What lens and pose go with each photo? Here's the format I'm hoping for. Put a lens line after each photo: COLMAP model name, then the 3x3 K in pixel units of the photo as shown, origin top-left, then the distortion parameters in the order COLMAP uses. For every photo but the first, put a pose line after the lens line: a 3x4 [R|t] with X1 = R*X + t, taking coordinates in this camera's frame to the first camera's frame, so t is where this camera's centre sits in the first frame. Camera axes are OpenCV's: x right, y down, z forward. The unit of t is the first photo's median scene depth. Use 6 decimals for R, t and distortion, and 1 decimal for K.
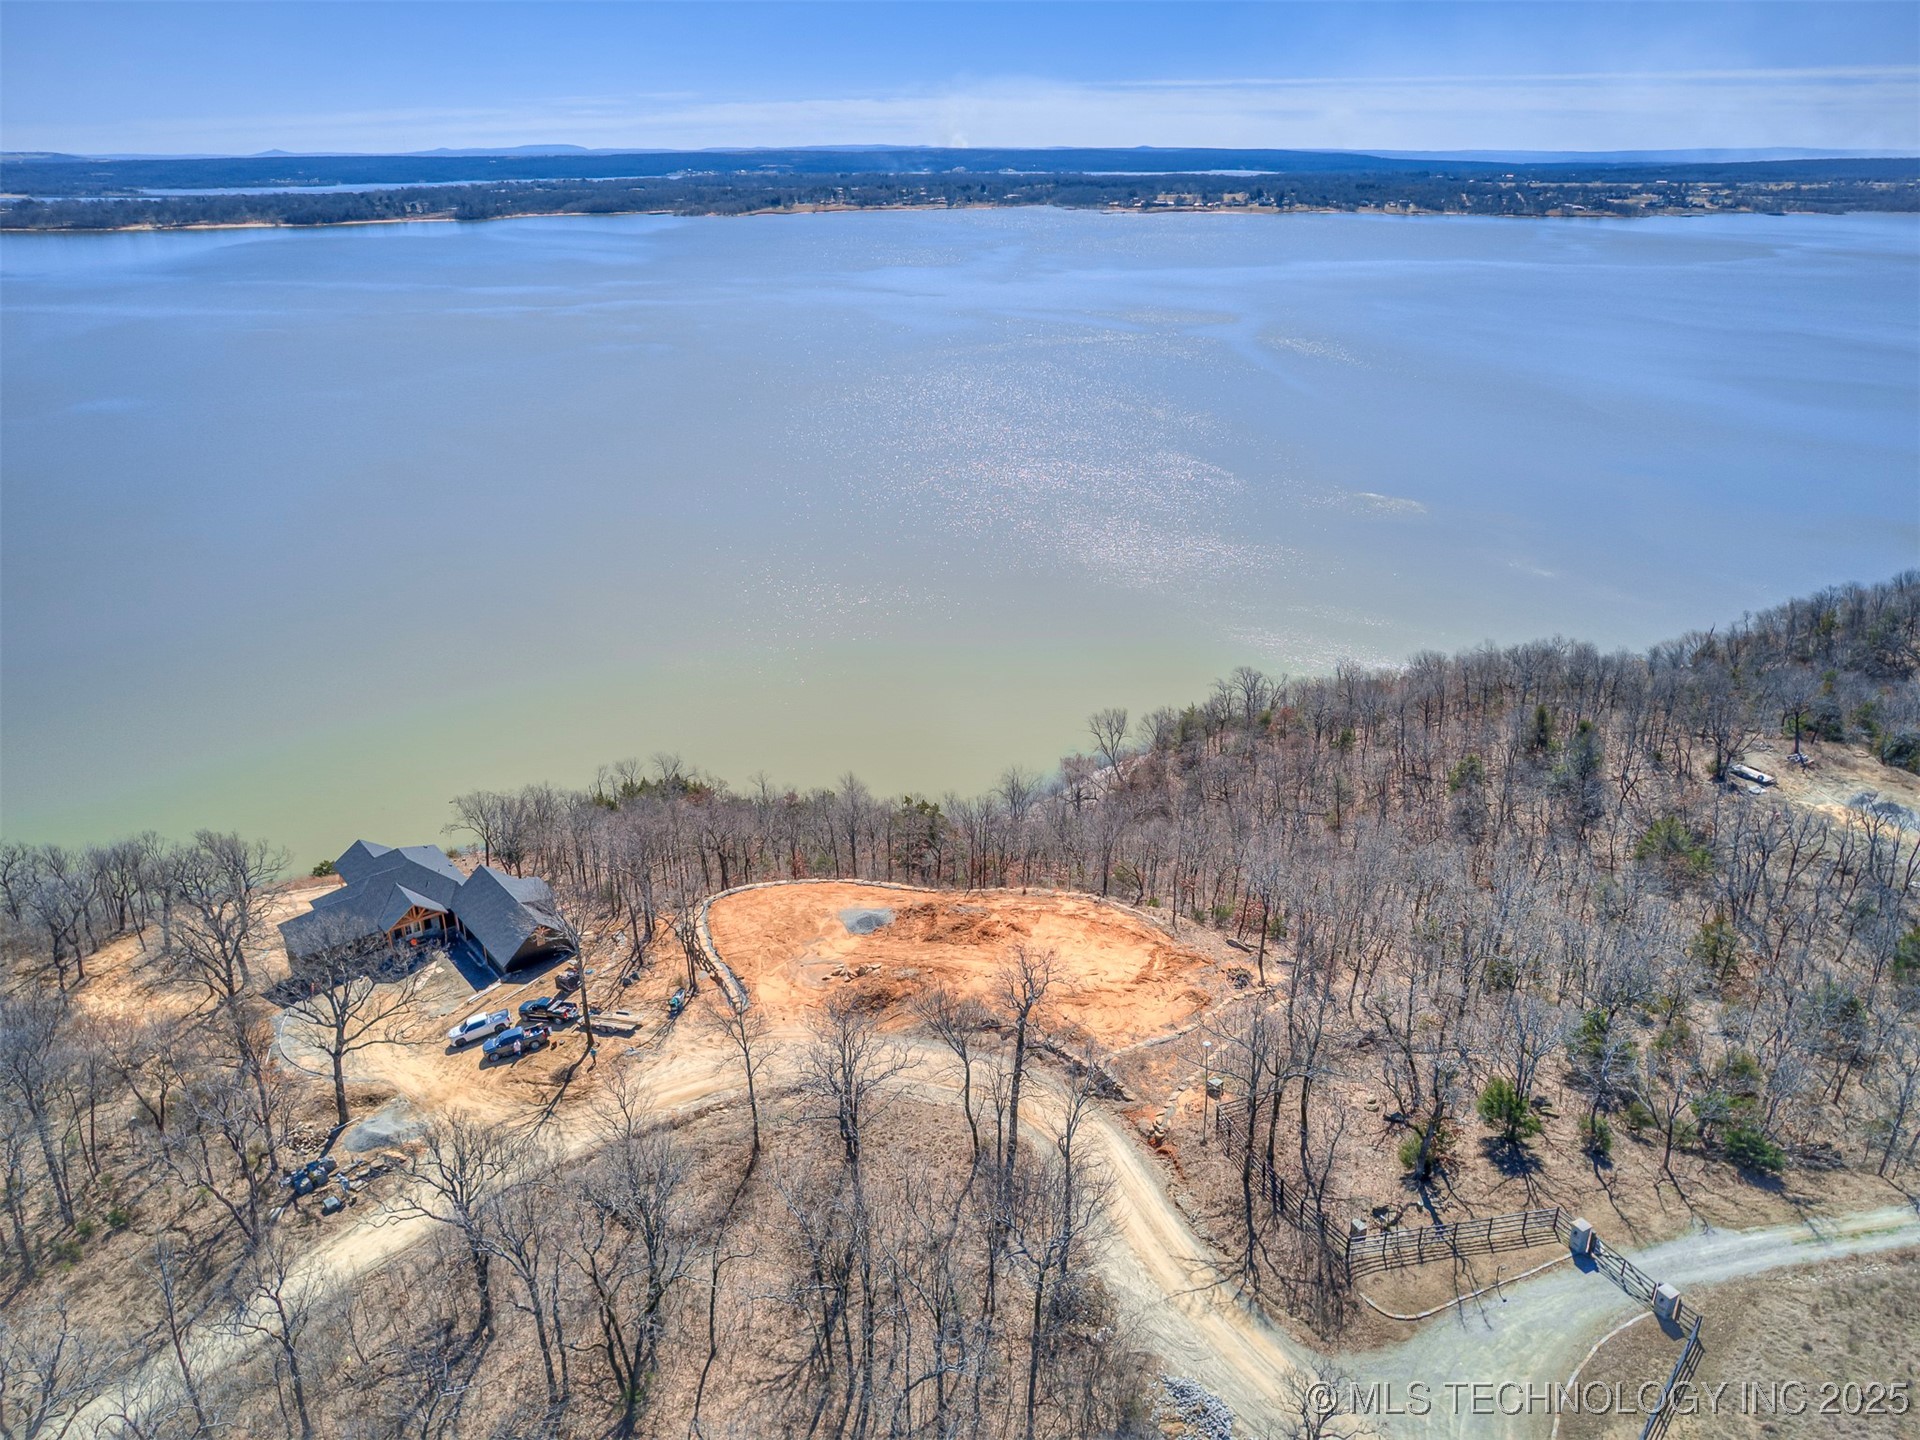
lens RADIAL K [[1386.3, 0, 958.5], [0, 1386.3, 708.3], [0, 0, 1]] dist [-0.085819, 0.077479]
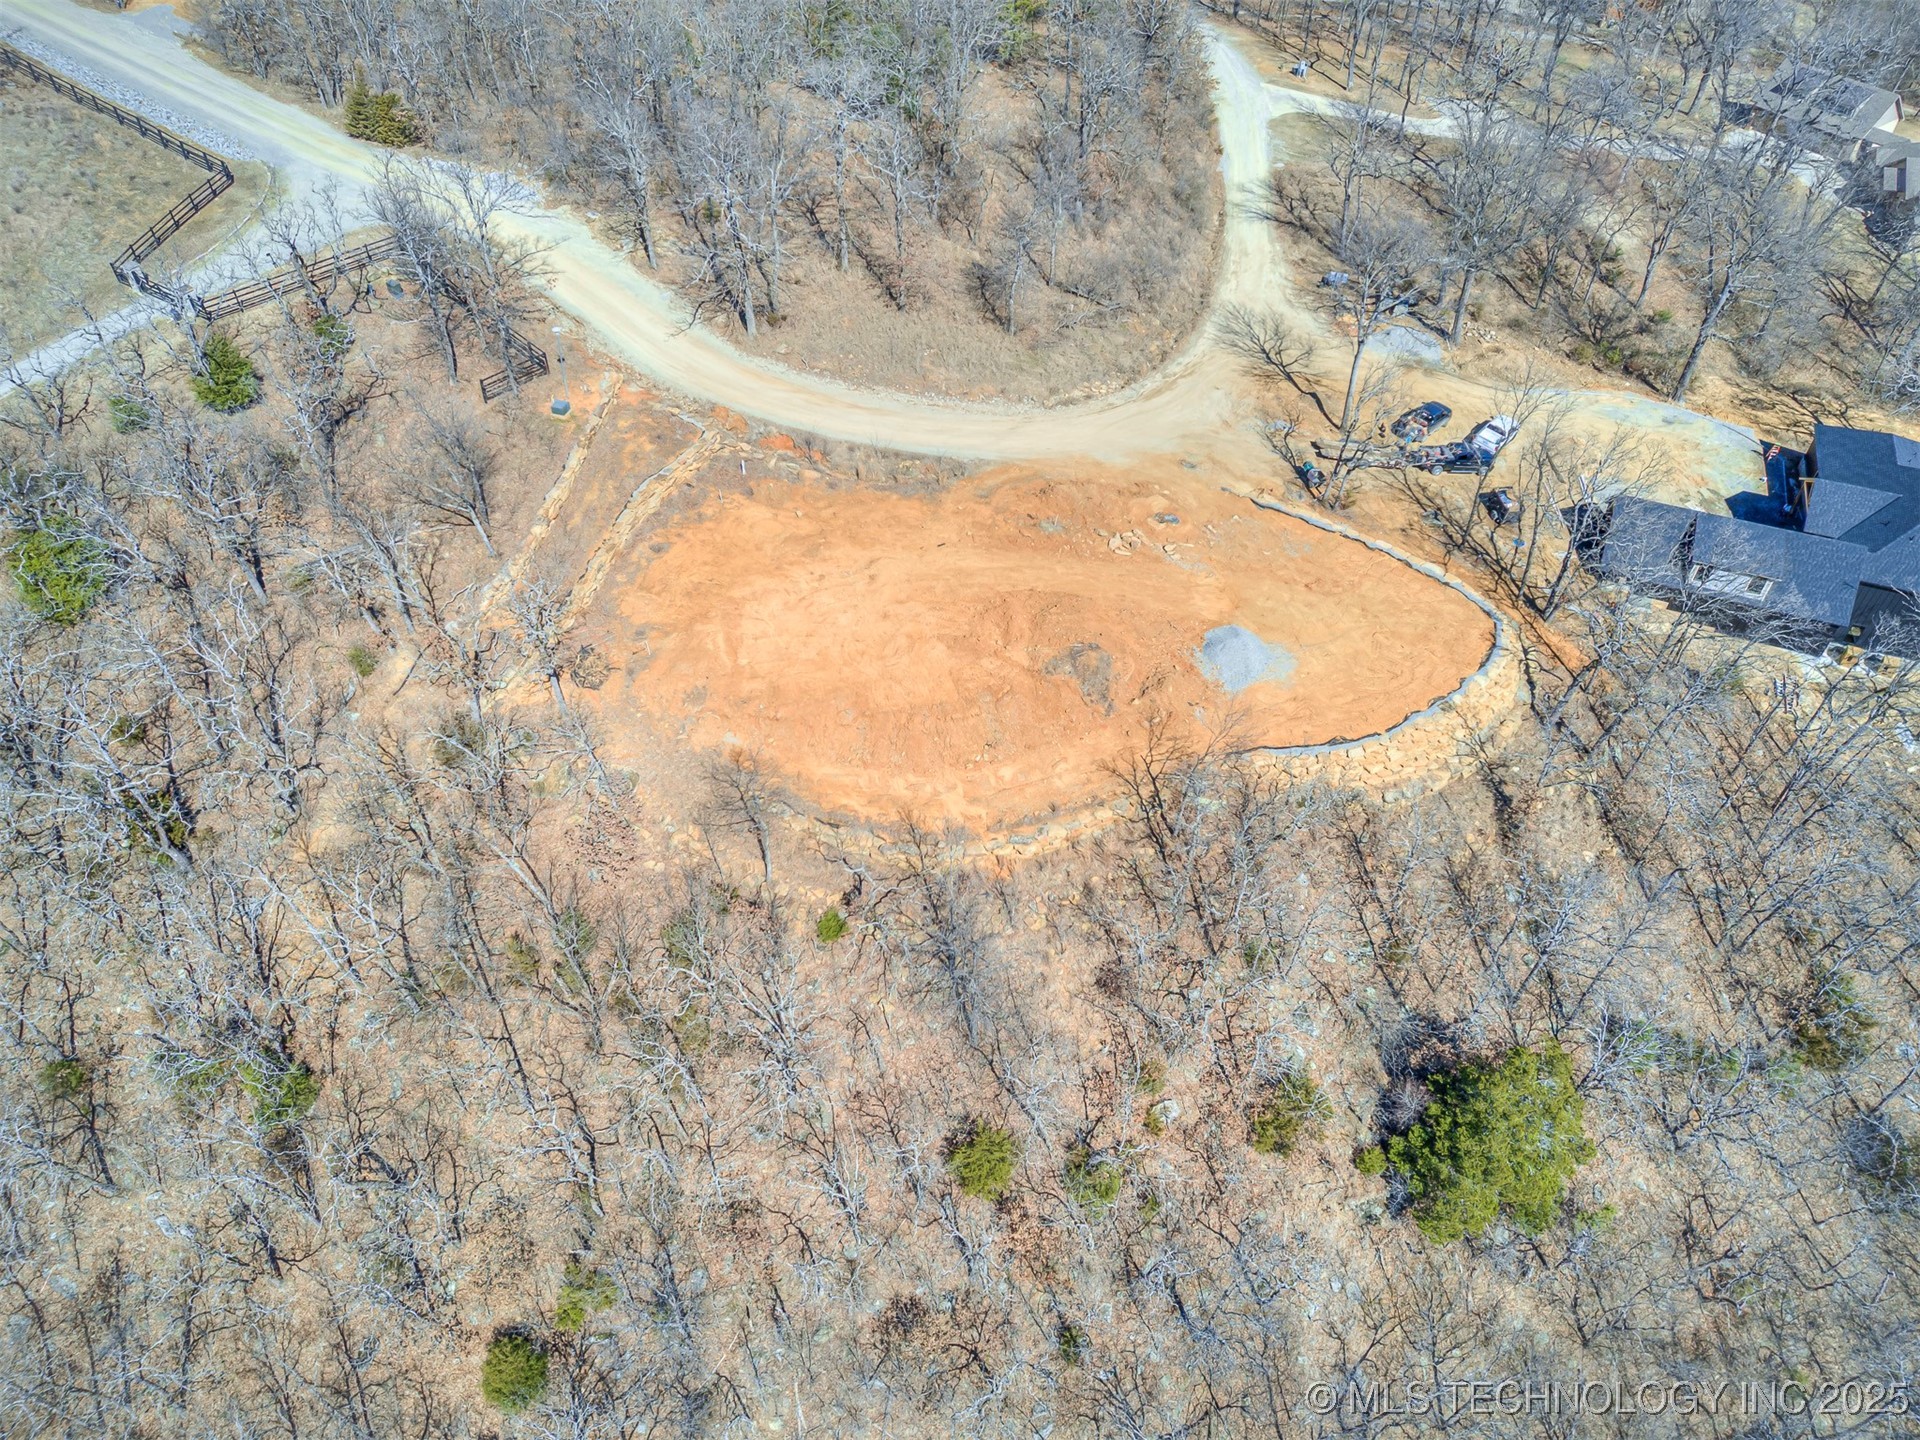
lens RADIAL K [[1379.0, 0, 957.2], [0, 1379.0, 711.9], [0, 0, 1]] dist [-0.063166, 0.040326]
pose [[-0.866096, 0.367342, -0.339025, 0.143865], [-0.181038, 0.401670, 0.897712, -0.201399], [0.465943, 0.838881, -0.281382, 0.656505]]
